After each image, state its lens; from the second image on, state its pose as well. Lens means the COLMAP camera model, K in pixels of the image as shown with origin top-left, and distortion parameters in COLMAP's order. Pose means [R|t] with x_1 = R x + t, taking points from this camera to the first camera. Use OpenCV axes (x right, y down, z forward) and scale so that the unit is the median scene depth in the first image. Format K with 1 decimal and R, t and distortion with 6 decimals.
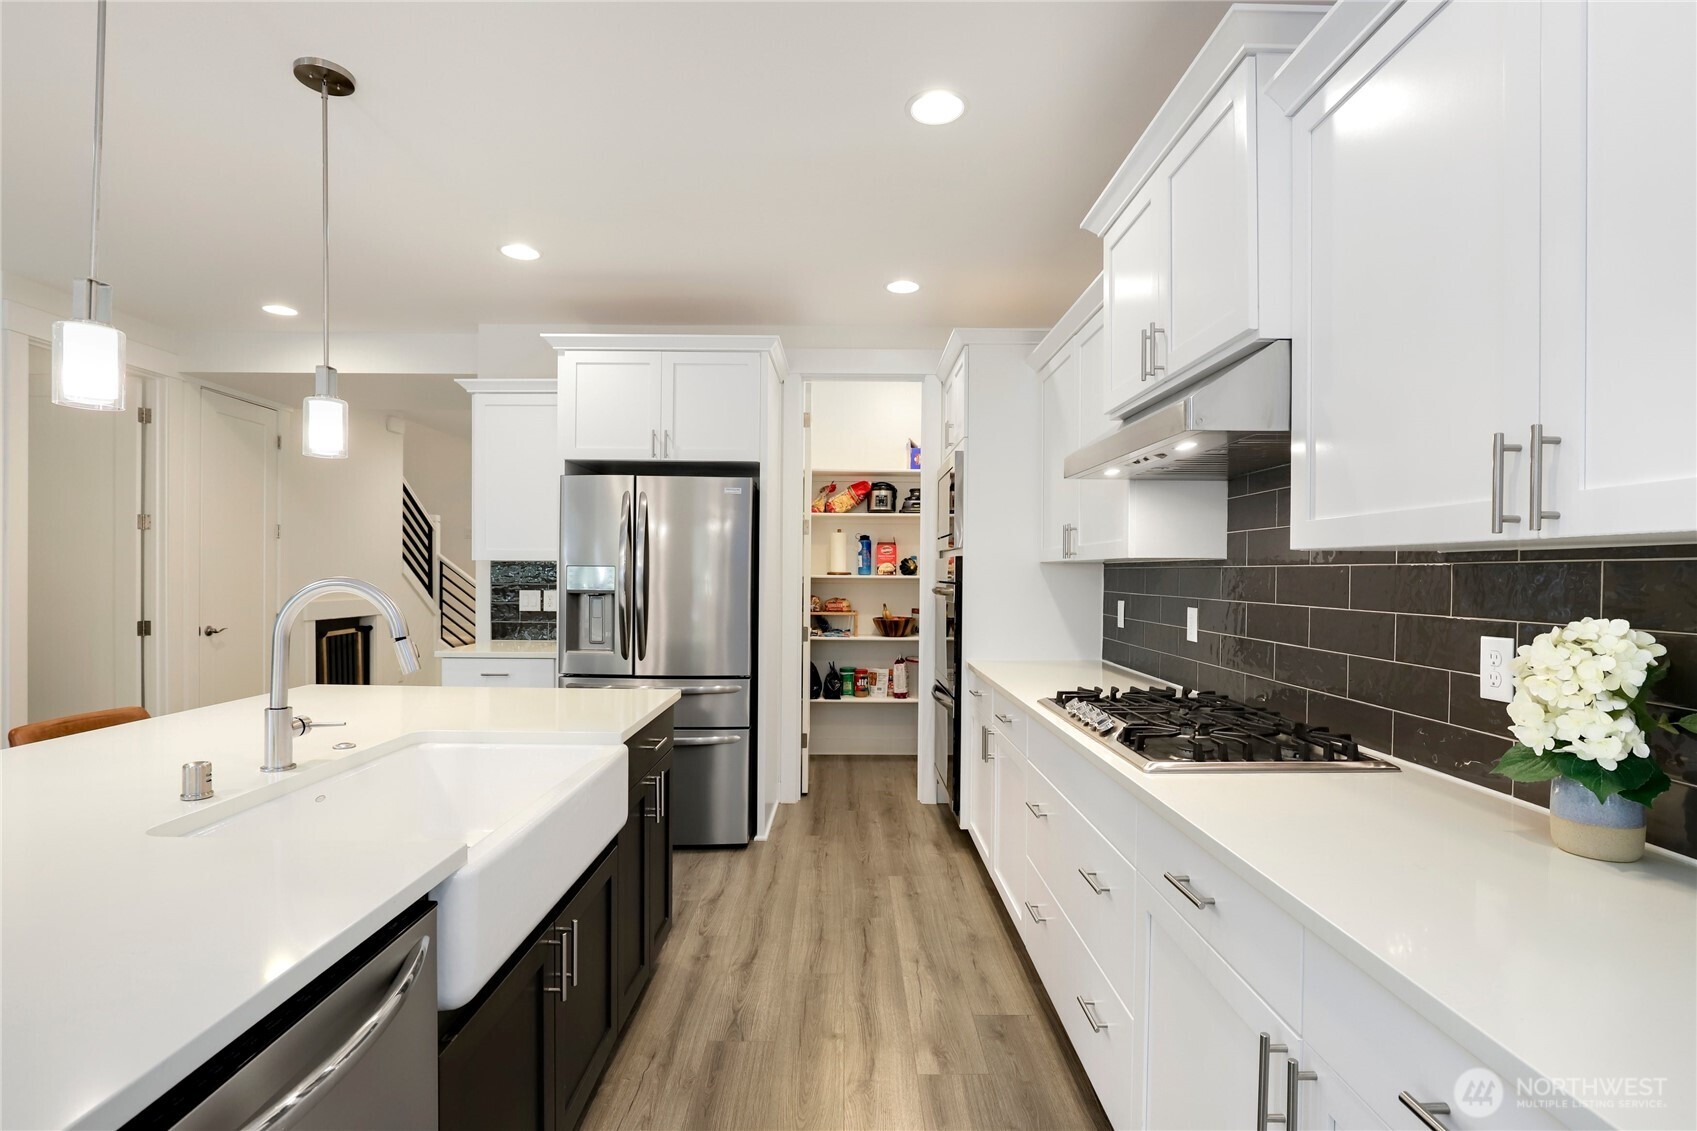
lens RADIAL K [[793.3, 0, 849.3], [0, 793.3, 591.4], [0, 0, 1]] dist [-0.015325, 0.005380]
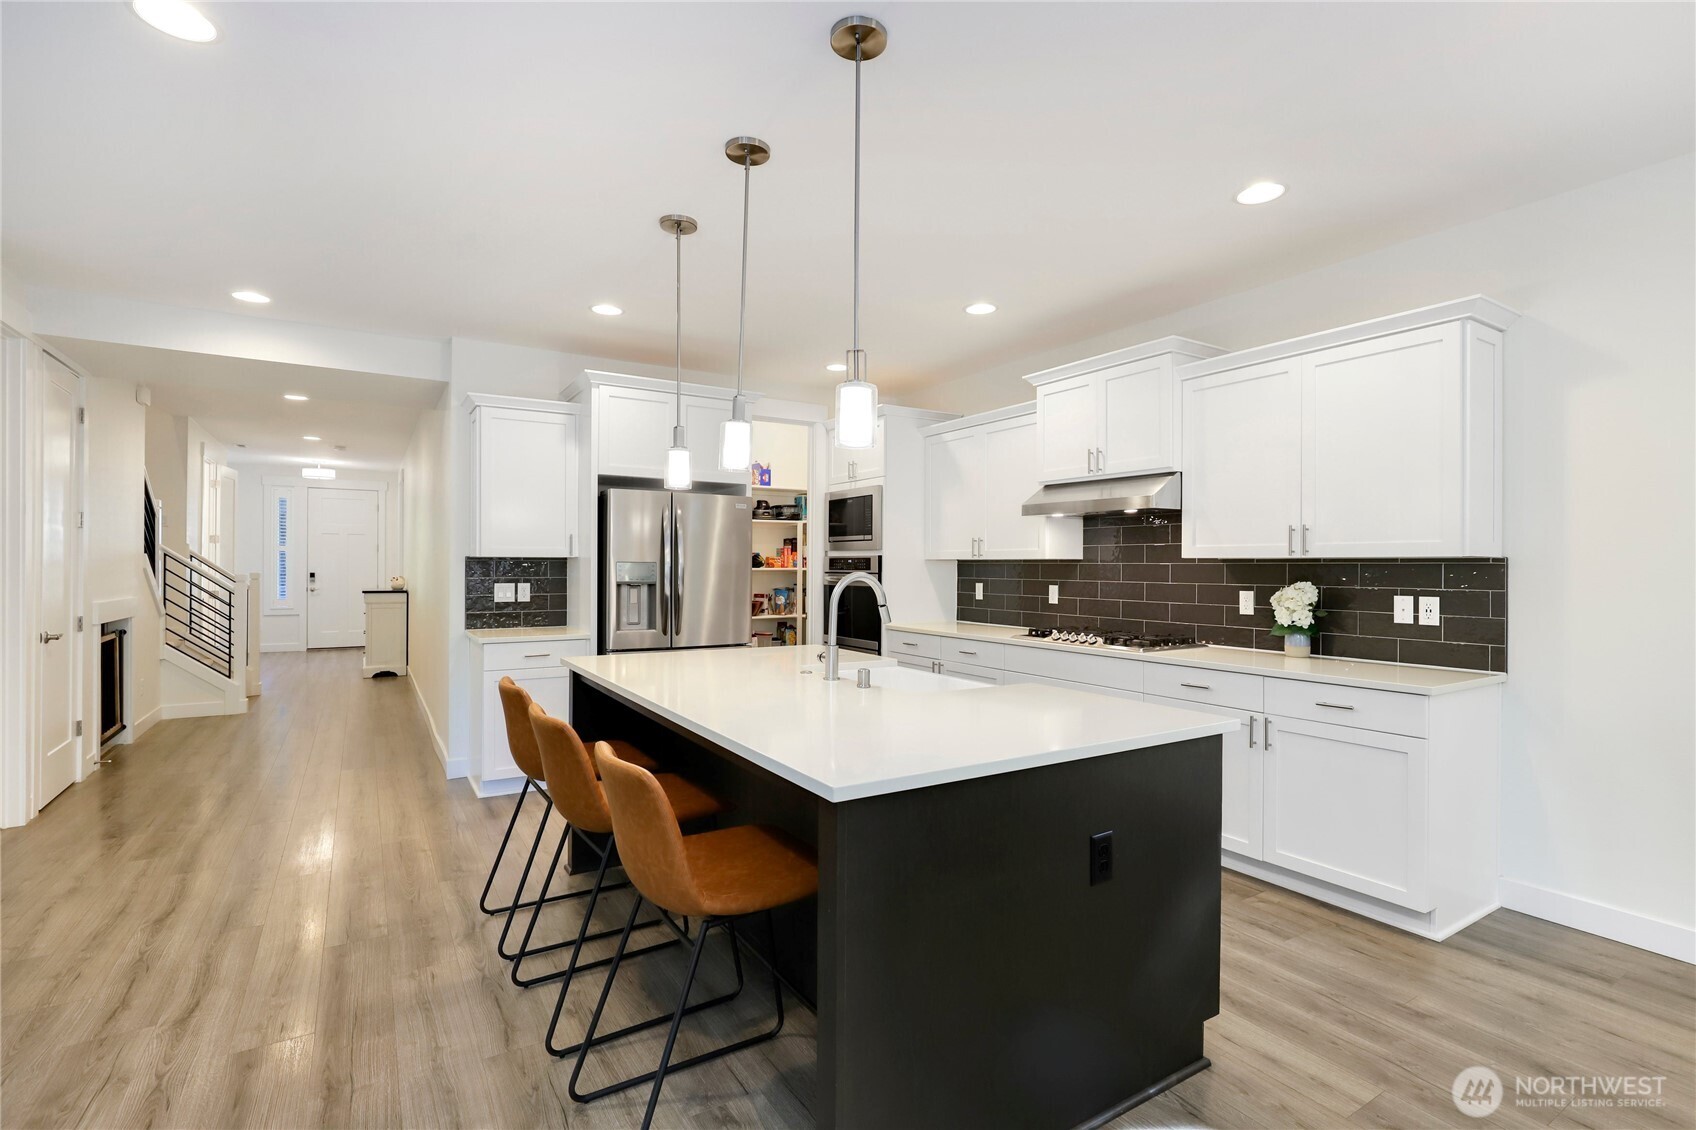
lens RADIAL K [[792.9, 0, 844.8], [0, 792.9, 569.1], [0, 0, 1]] dist [-0.015325, 0.005380]
pose [[0.851568, -0.005848, 0.524212, -0.711307], [0.014147, 0.999830, -0.011827, -0.001922], [-0.524053, 0.017487, 0.851506, -0.235637]]
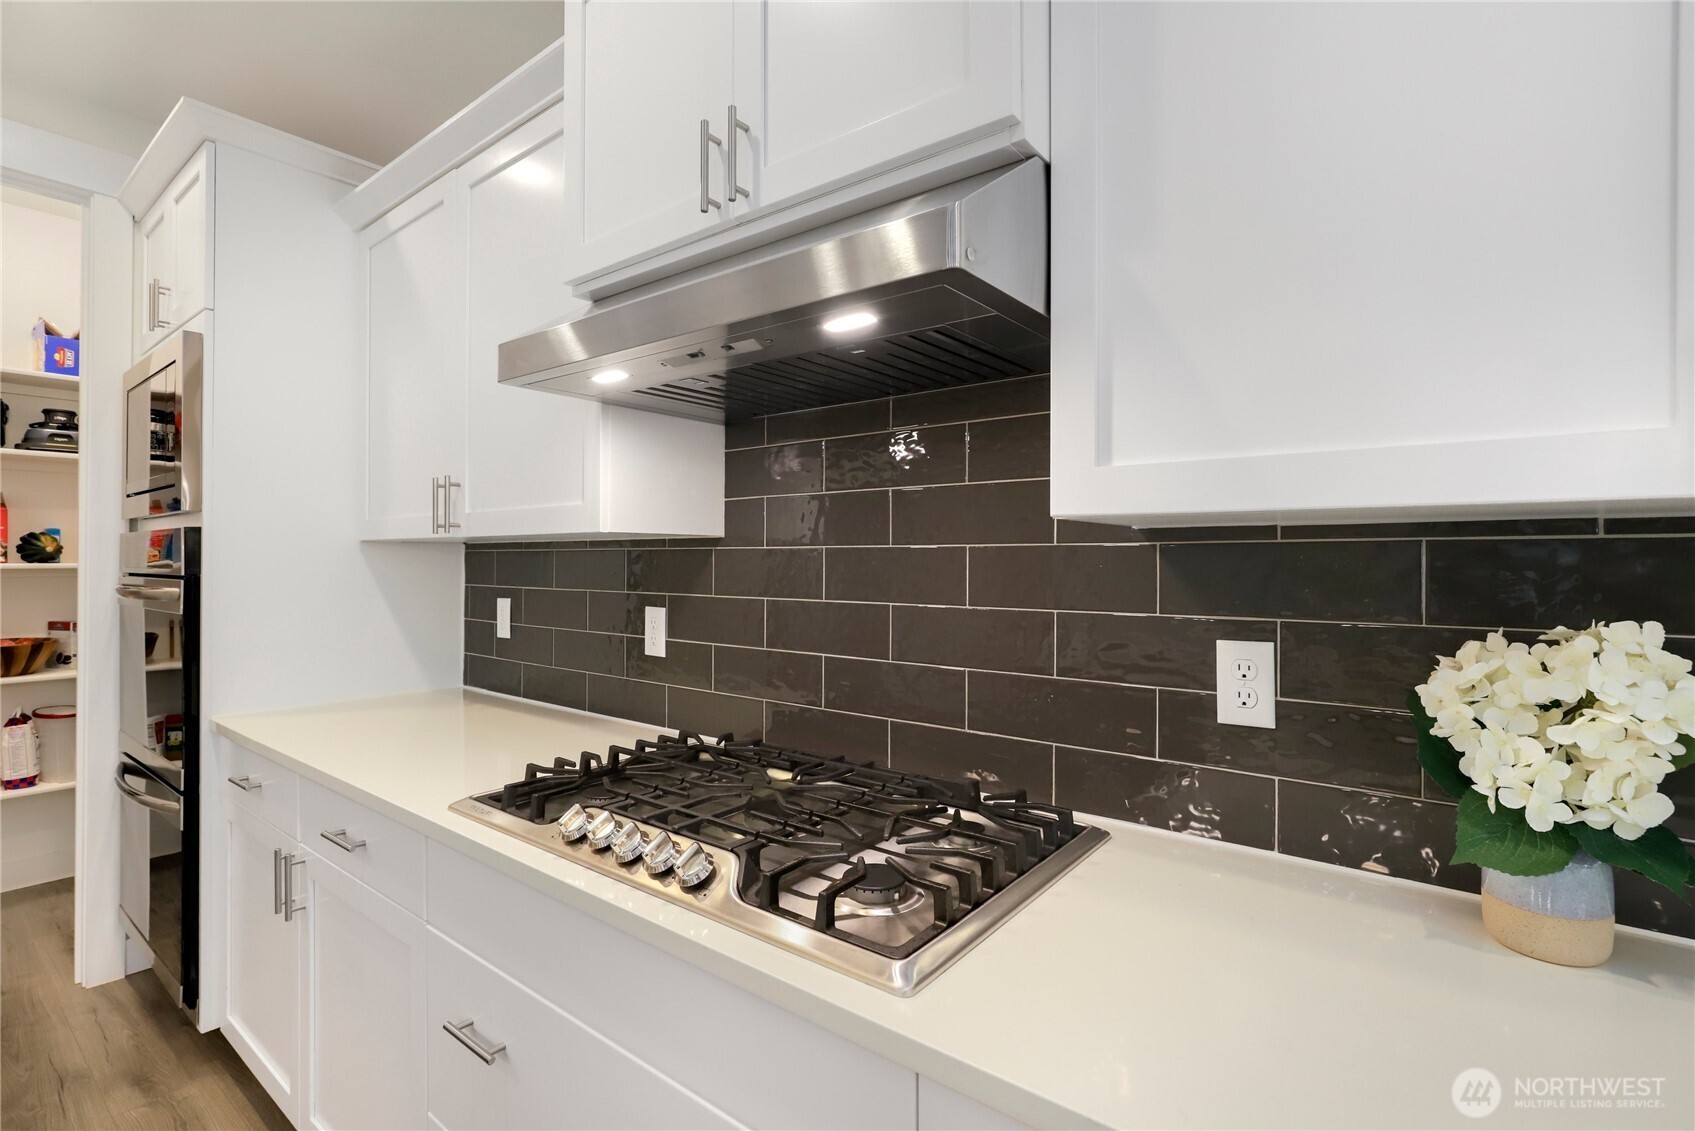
lens RADIAL K [[792.4, 0, 844.3], [0, 792.4, 557.2], [0, 0, 1]] dist [-0.015325, 0.005380]
pose [[0.627045, -0.002093, 0.778981, -0.000318], [0.020528, 0.999694, -0.013838, -0.007683], [-0.778713, 0.024668, 0.626895, 0.331187]]
